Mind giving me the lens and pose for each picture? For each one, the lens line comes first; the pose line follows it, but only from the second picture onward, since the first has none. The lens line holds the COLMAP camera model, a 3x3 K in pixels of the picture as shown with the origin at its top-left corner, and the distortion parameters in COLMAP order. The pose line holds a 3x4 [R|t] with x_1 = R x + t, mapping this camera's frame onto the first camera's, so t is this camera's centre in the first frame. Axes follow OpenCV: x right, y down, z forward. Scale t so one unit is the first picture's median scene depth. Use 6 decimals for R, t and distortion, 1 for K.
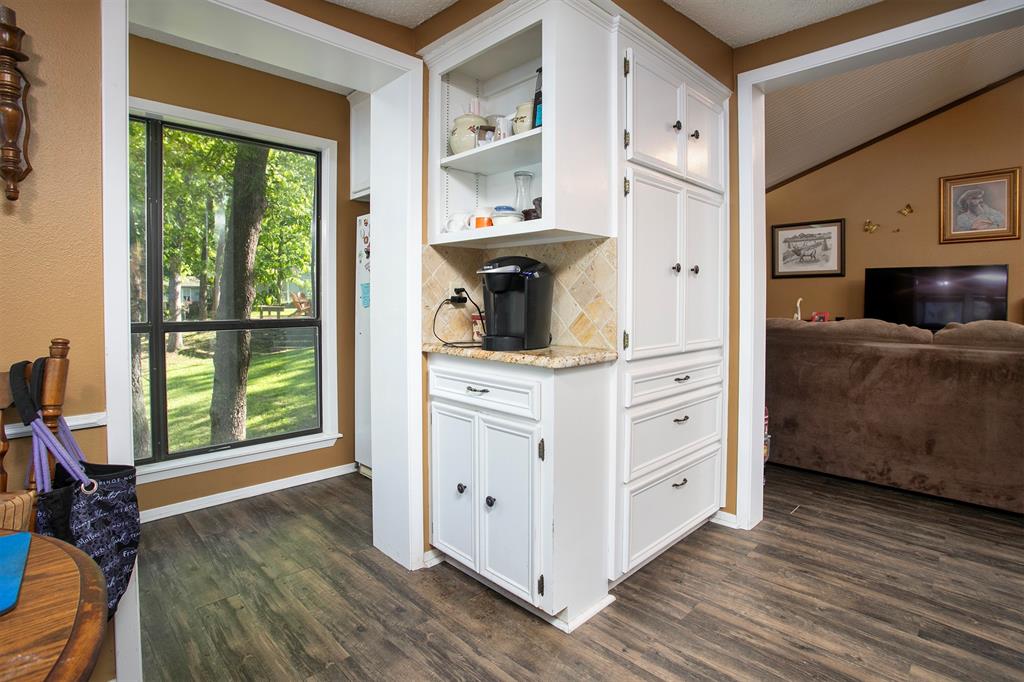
lens RADIAL K [[504.8, 0, 513.0], [0, 504.8, 330.9], [0, 0, 1]] dist [-0.052816, 0.005361]
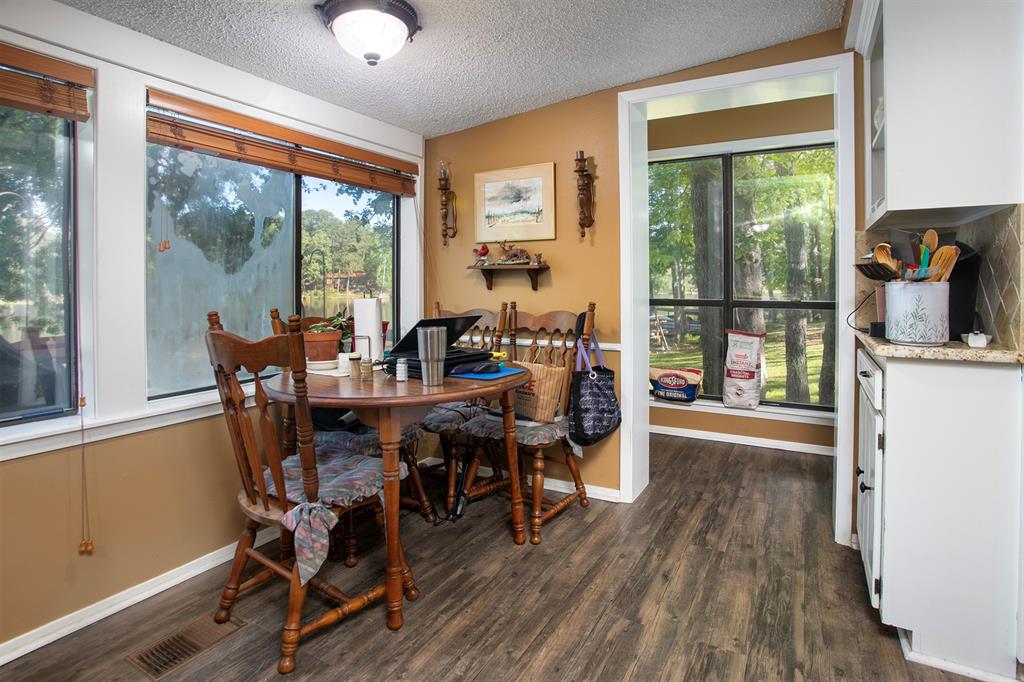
lens RADIAL K [[504.8, 0, 511.4], [0, 504.8, 342.4], [0, 0, 1]] dist [-0.052816, 0.005361]
pose [[0.251949, 0.105633, -0.961958, 0.729991], [-0.052953, 0.994040, 0.095287, -0.001927], [0.966291, 0.026931, 0.256041, 0.076560]]
